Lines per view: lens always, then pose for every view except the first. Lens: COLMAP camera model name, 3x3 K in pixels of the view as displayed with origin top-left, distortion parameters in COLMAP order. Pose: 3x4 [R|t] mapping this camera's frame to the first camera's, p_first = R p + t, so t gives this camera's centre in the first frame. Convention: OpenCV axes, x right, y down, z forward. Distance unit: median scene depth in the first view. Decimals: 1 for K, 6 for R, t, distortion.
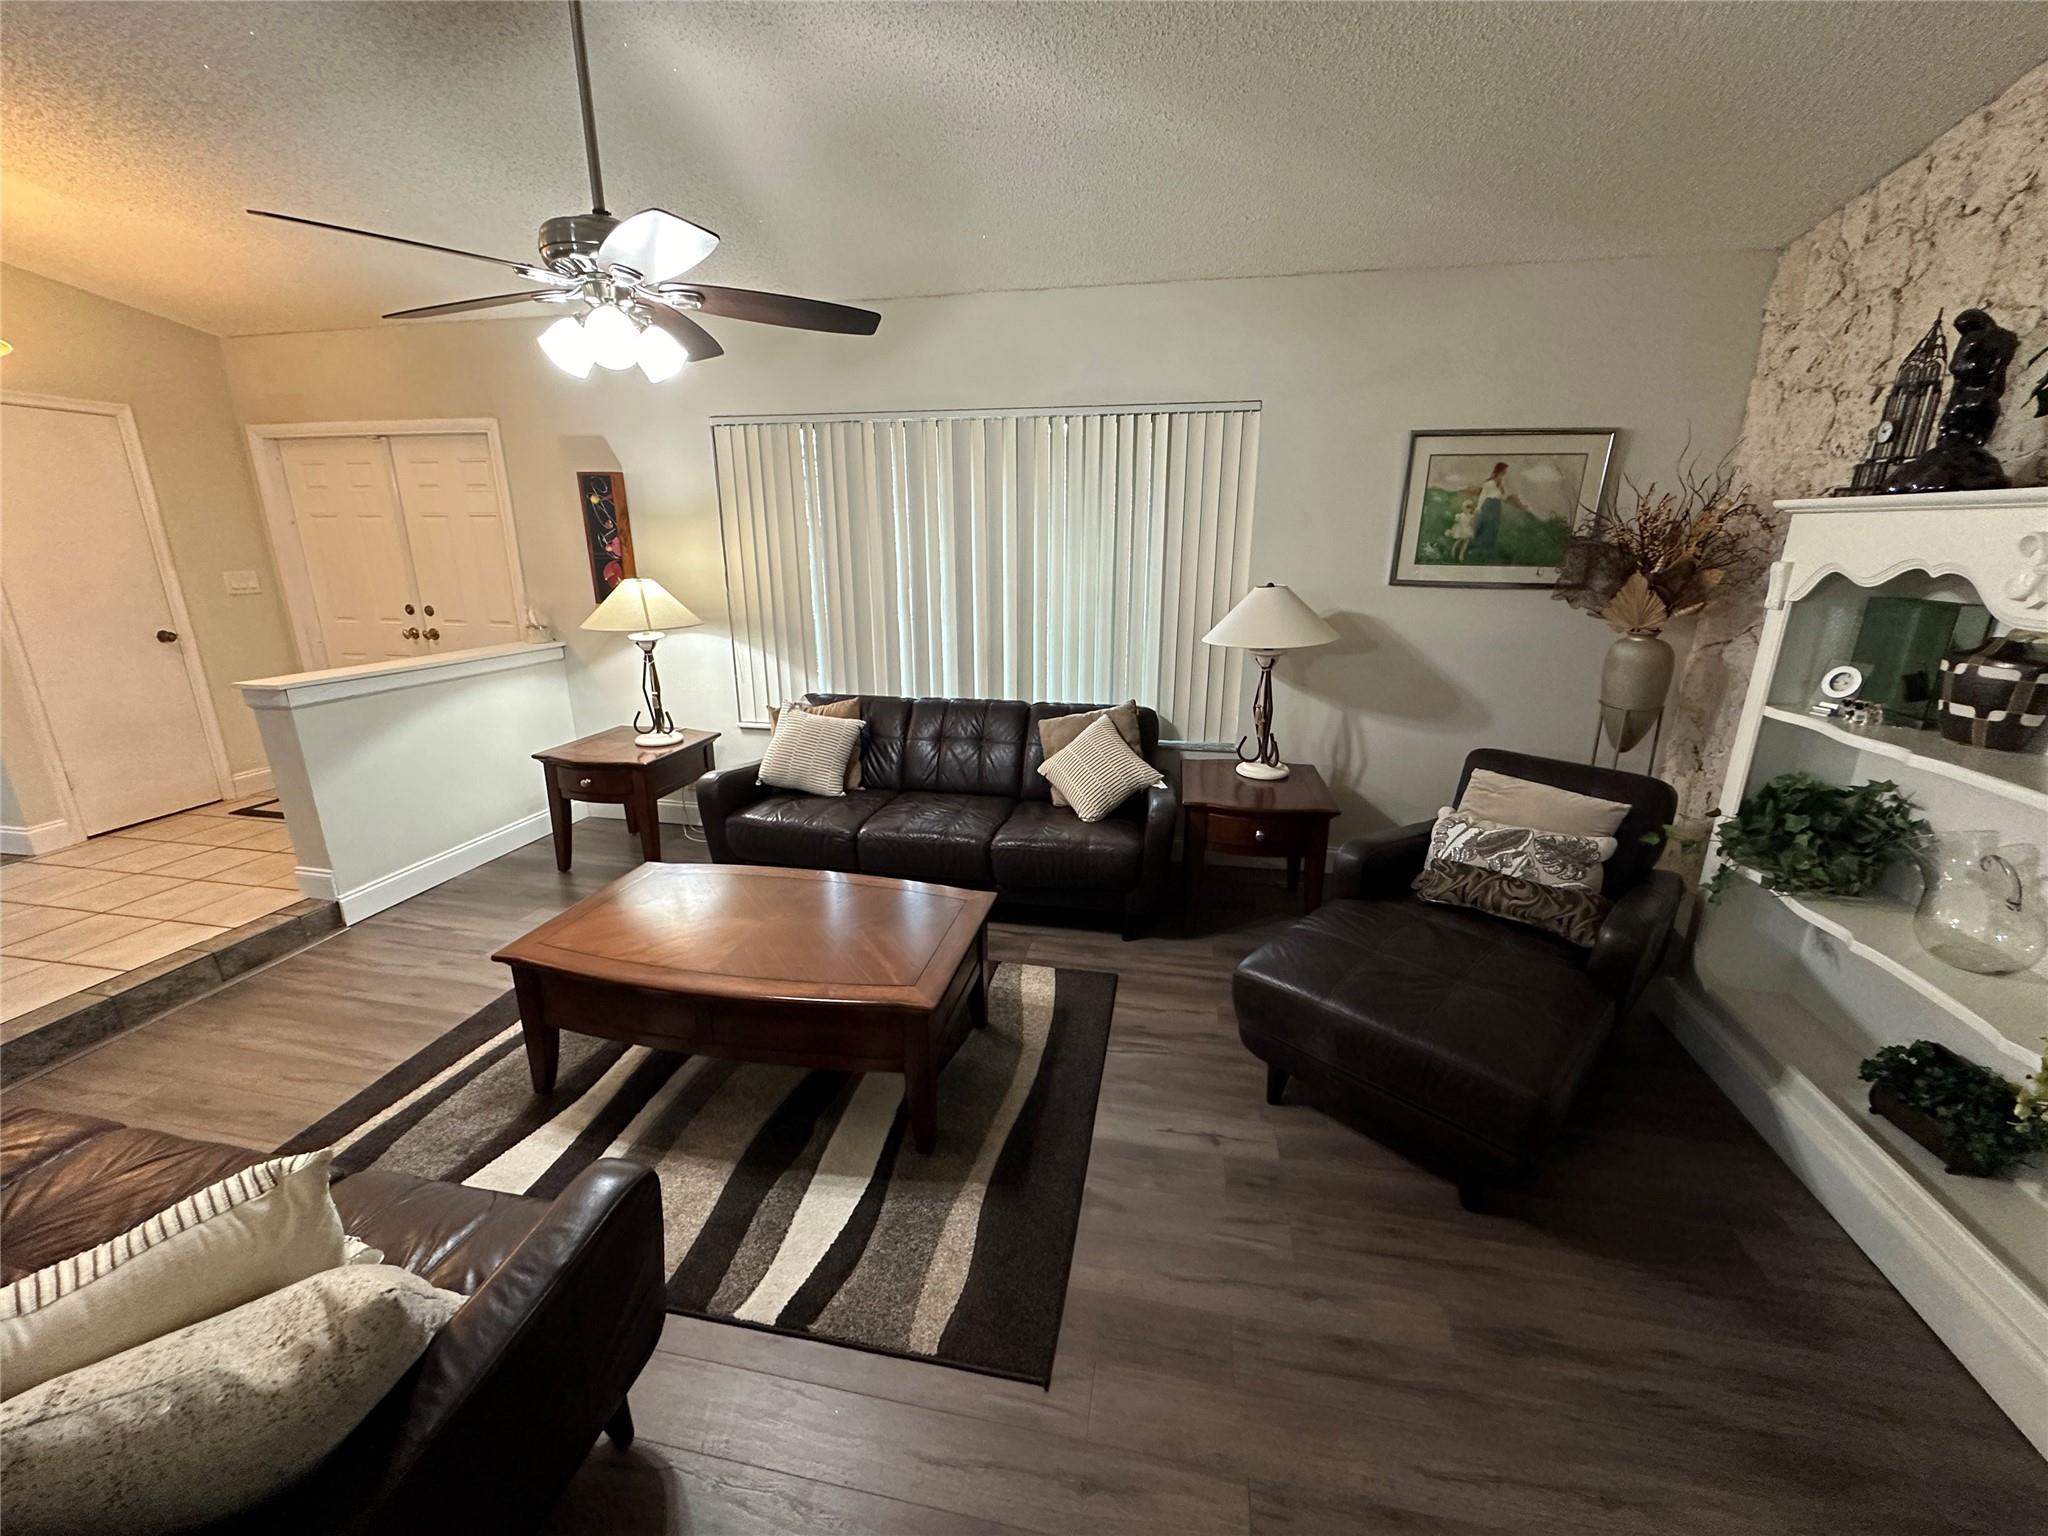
lens RADIAL K [[817.0, 0, 1019.7], [0, 817.0, 763.3], [0, 0, 1]] dist [-0.005759, 0.000999]
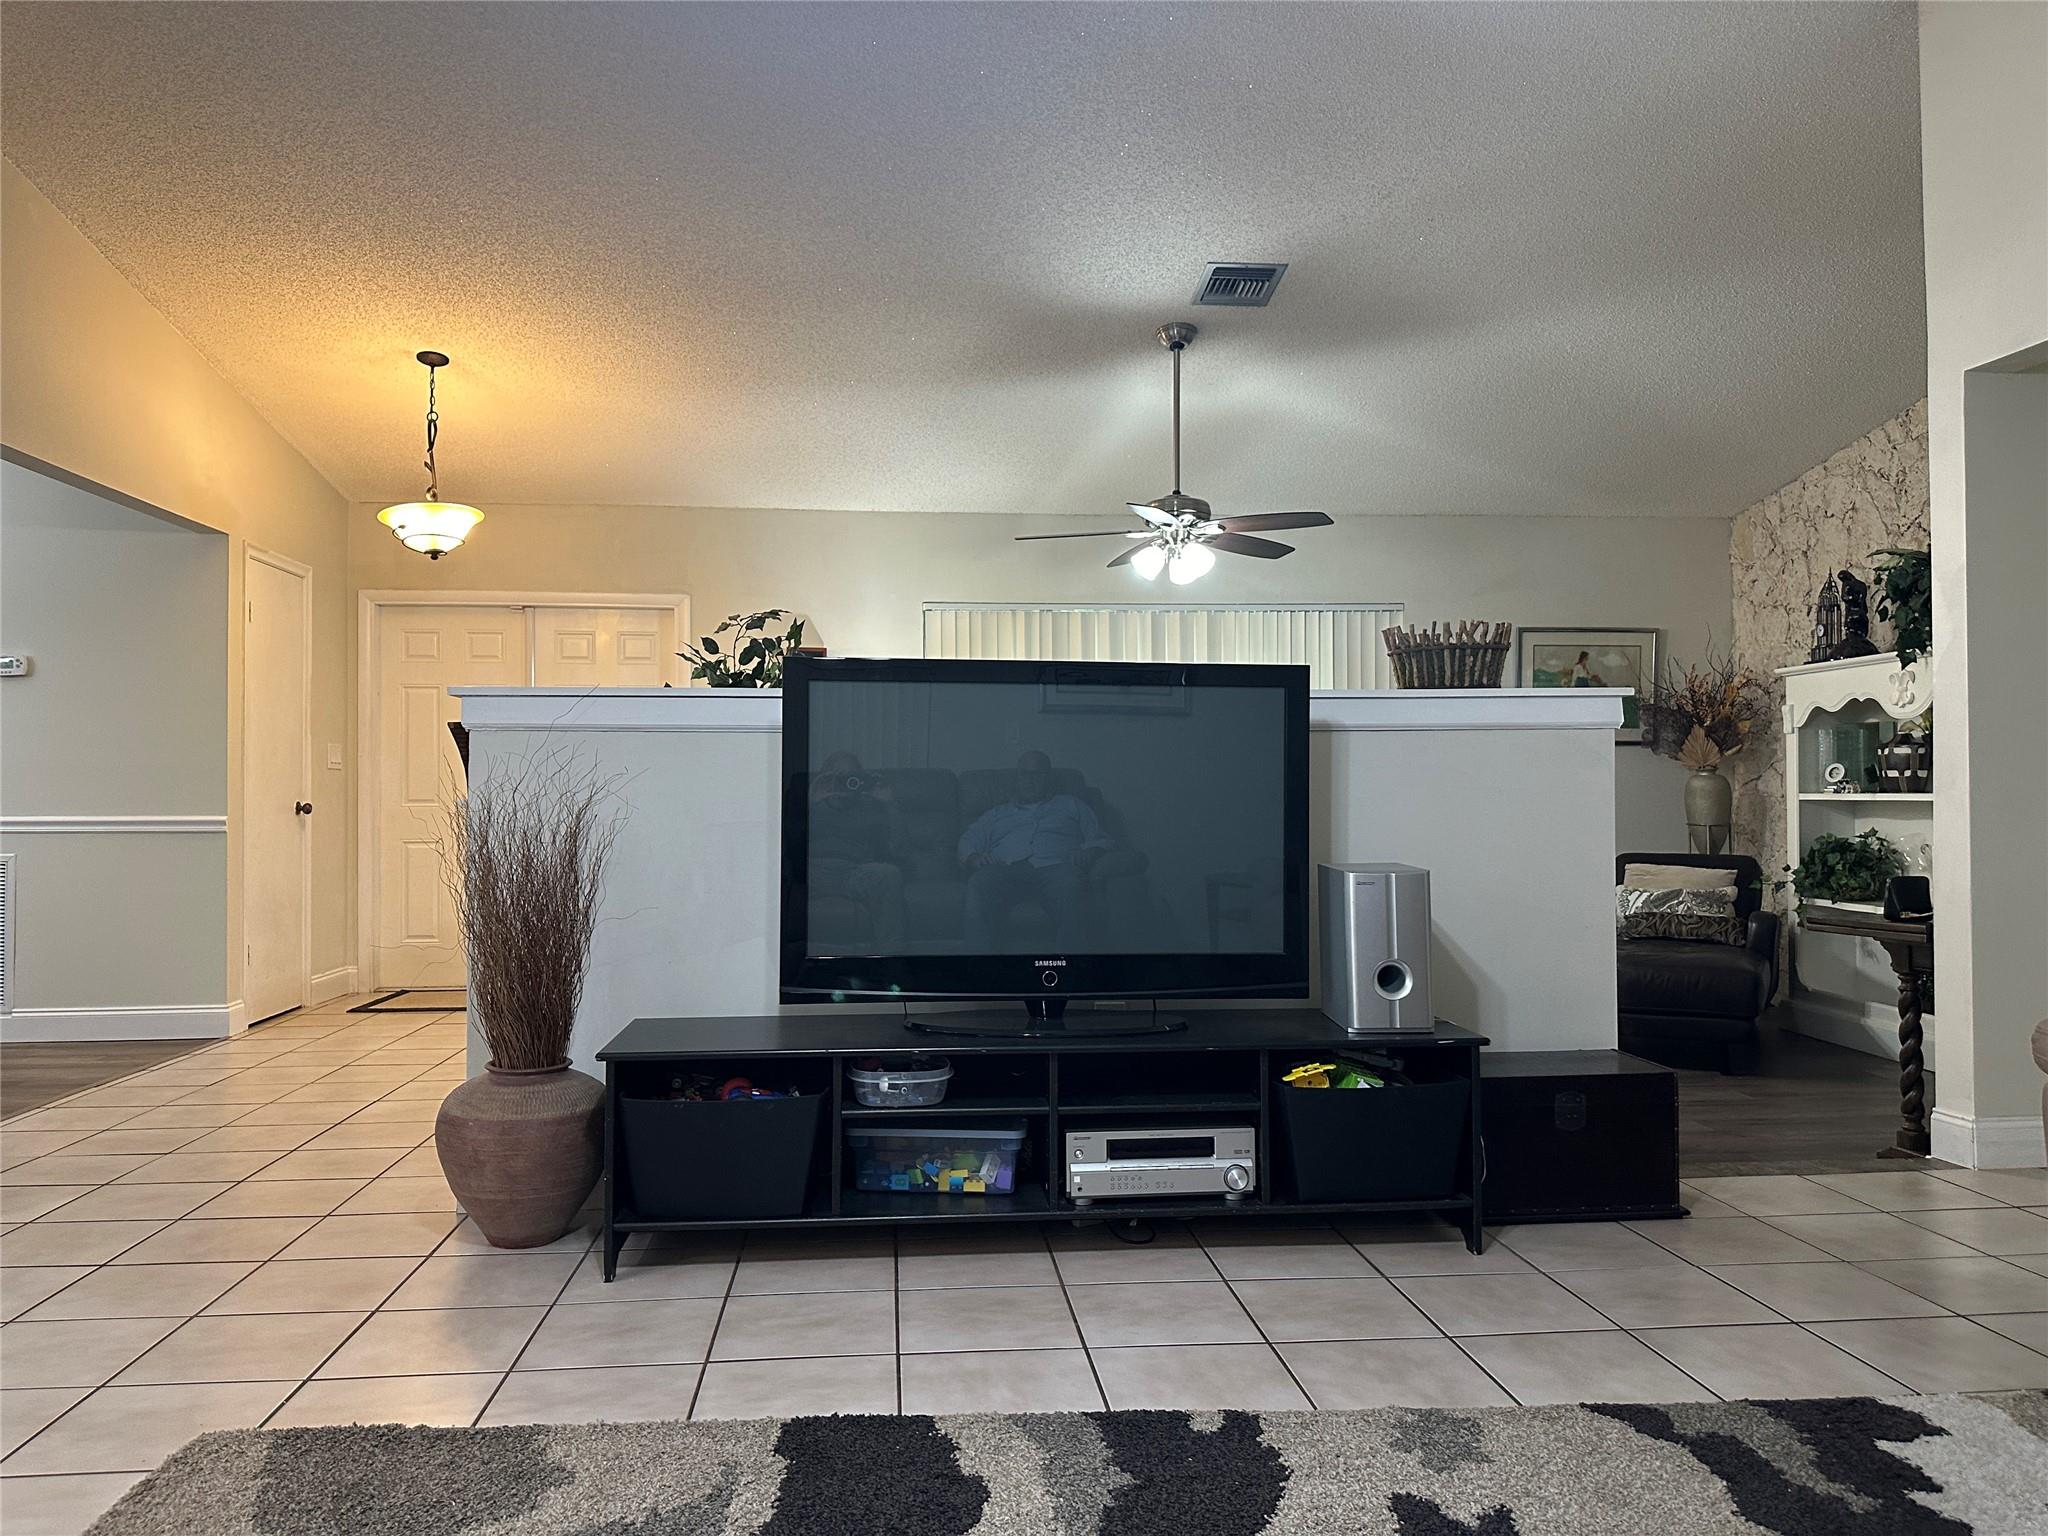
lens RADIAL K [[1442.1, 0, 1014.4], [0, 1442.1, 766.0], [0, 0, 1]] dist [0.046874, -0.057048]
pose [[0.959145, -0.000542, 0.282915, -1.263510], [0.083524, 0.955968, -0.281335, 0.516481], [-0.270305, 0.293472, 0.916957, -1.120457]]
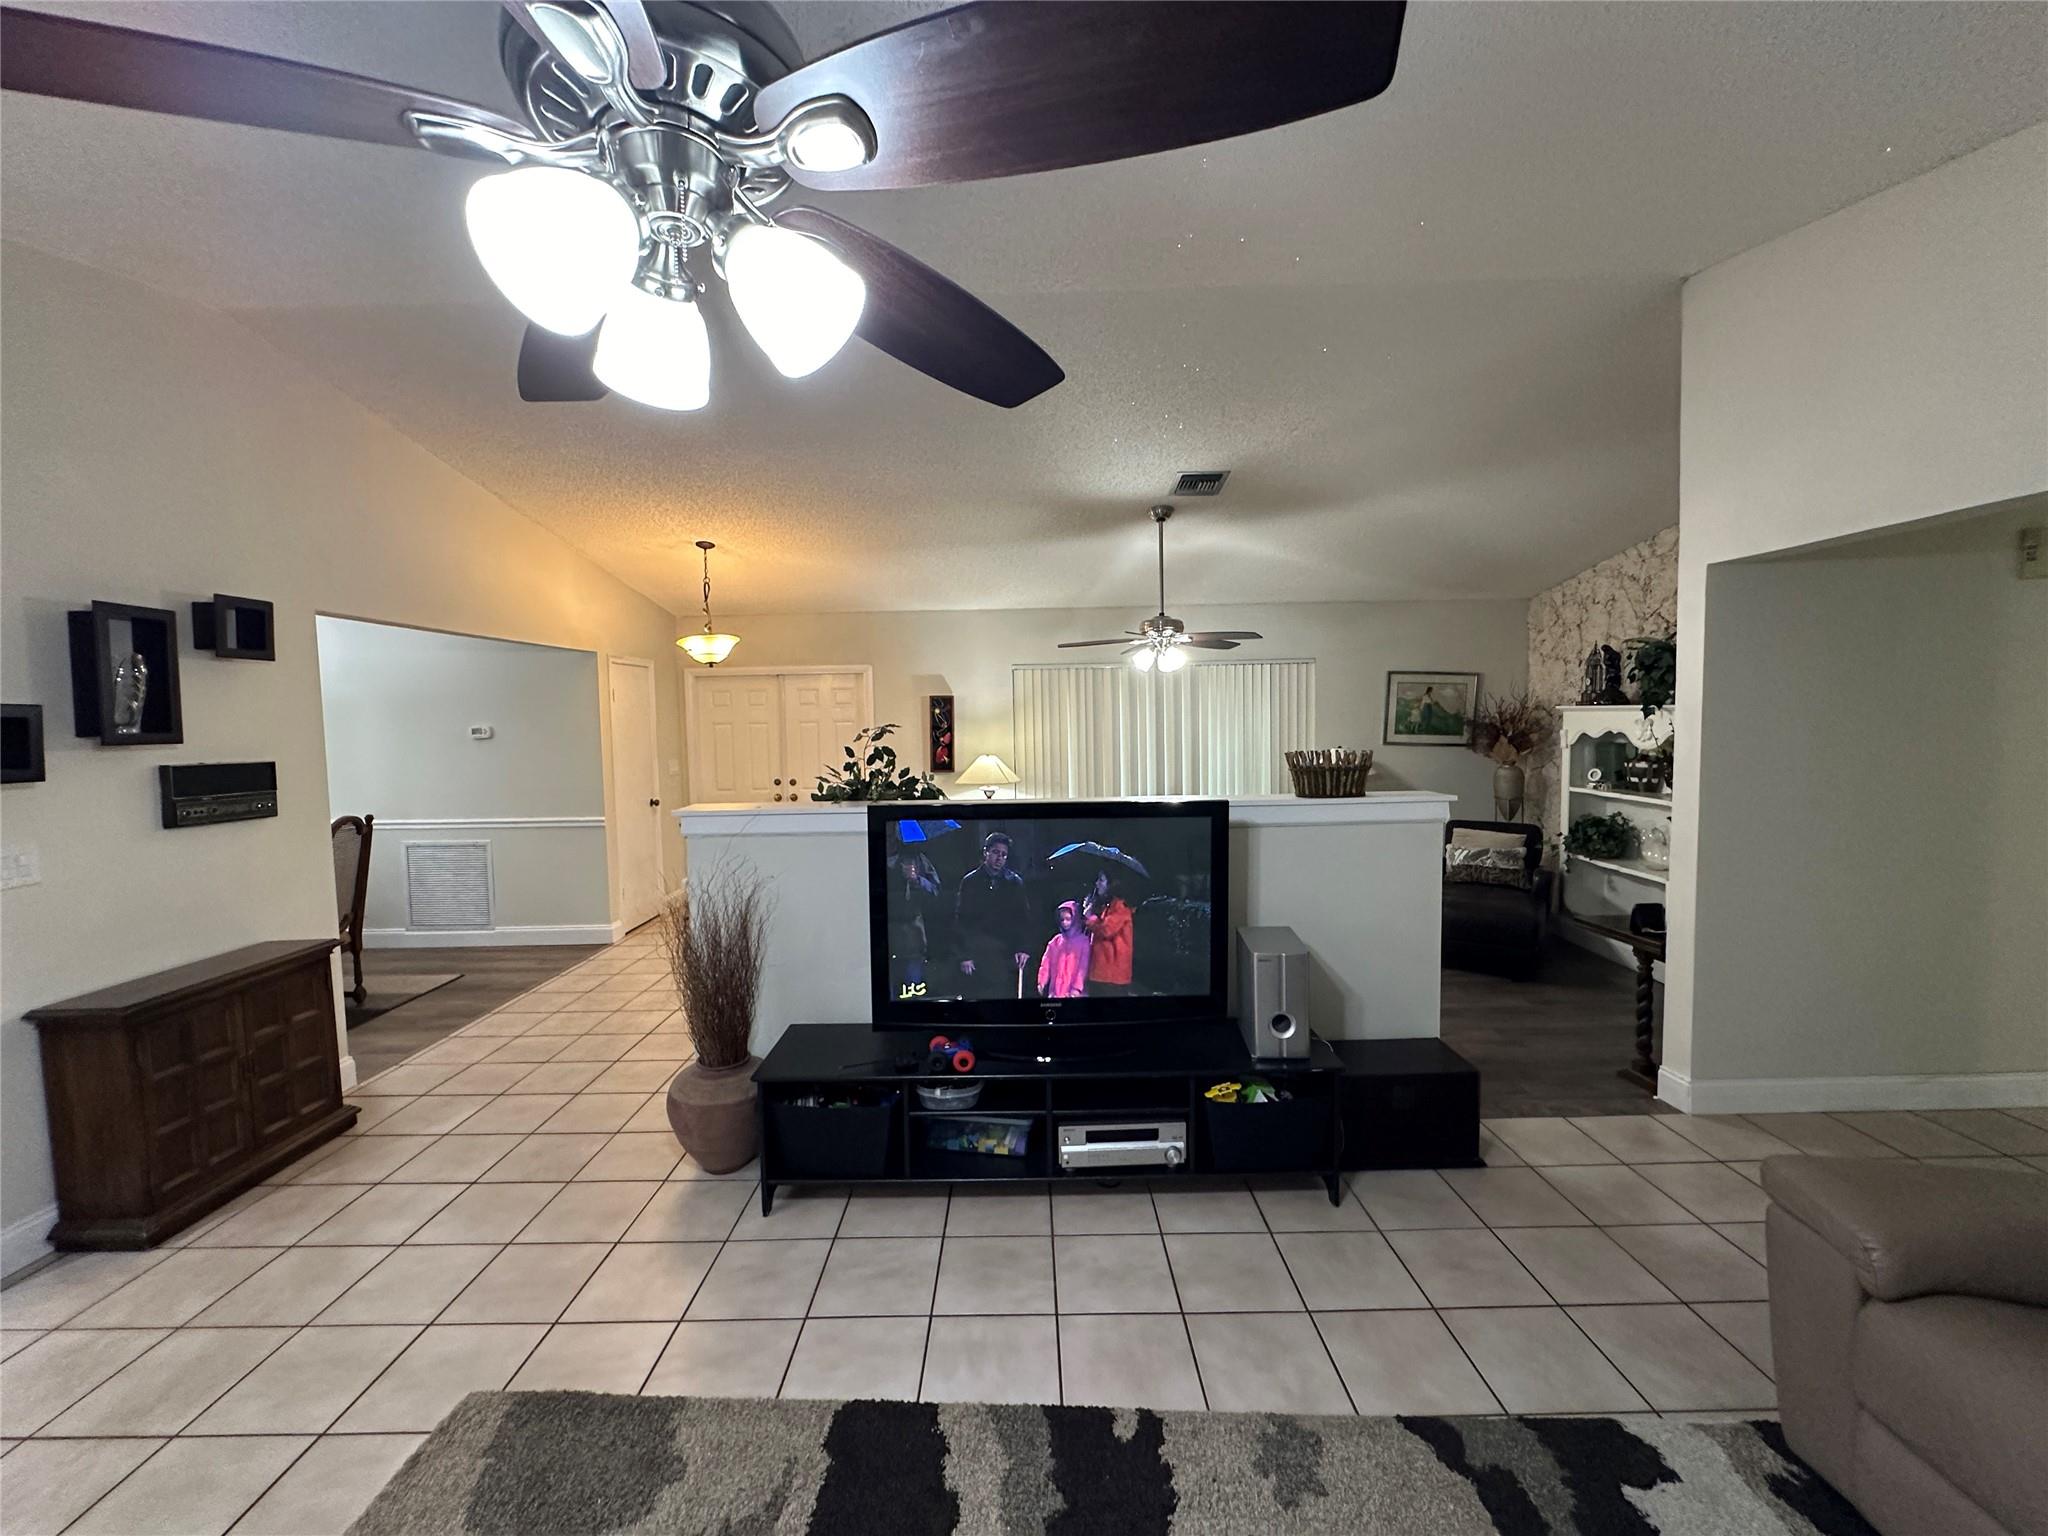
lens RADIAL K [[817.0, 0, 1023.2], [0, 817.0, 763.6], [0, 0, 1]] dist [-0.005759, 0.000999]
pose [[0.980736, -0.032562, 0.192604, -1.108716], [0.073712, 0.974803, -0.210538, 0.244012], [-0.180896, 0.220680, 0.958424, -1.015456]]
